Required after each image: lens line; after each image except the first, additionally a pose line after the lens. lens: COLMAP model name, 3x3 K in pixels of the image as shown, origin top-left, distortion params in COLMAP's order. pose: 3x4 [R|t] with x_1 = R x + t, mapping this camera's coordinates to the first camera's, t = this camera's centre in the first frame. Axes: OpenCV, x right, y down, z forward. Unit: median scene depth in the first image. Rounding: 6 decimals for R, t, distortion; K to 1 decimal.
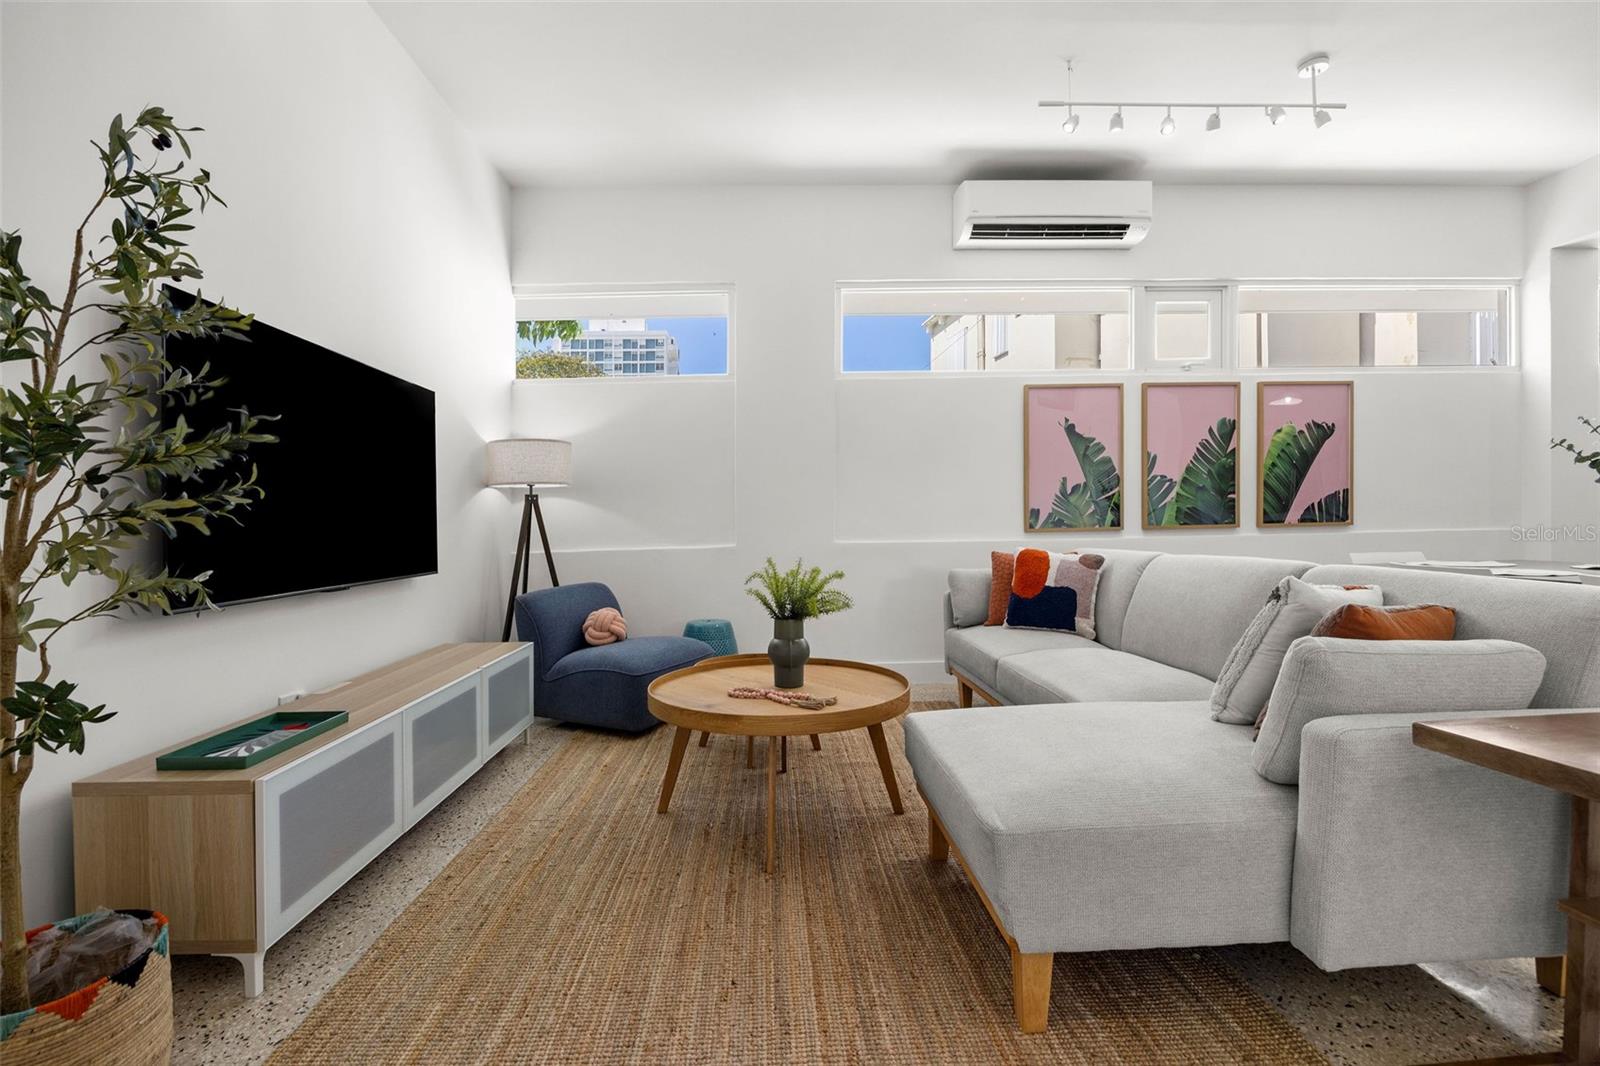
lens RADIAL K [[695.0, 0, 784.4], [0, 695.0, 533.9], [0, 0, 1]] dist [-0.018862, -0.000224]
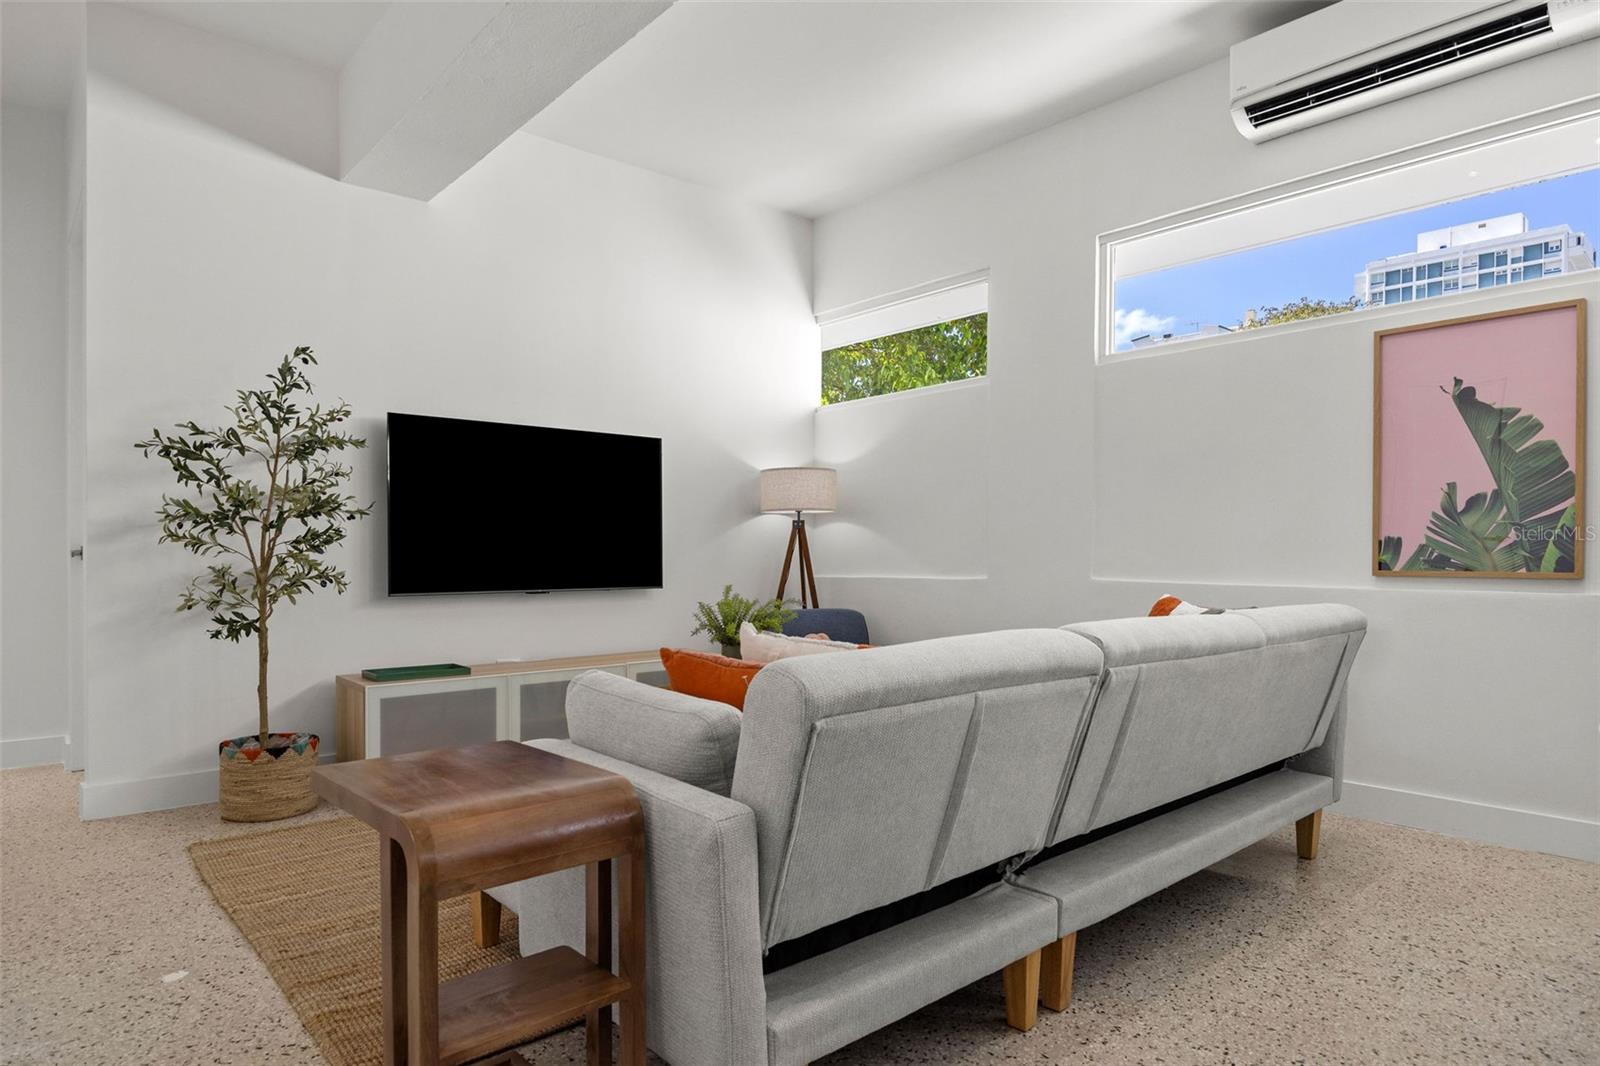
lens RADIAL K [[917.8, 0, 793.3], [0, 917.8, 565.9], [0, 0, 1]] dist [-0.008223, -0.001514]
pose [[0.640318, 0.032415, -0.767426, 0.638532], [-0.027049, 0.999441, 0.019646, -0.013301], [0.767634, 0.008178, 0.640837, 0.104186]]
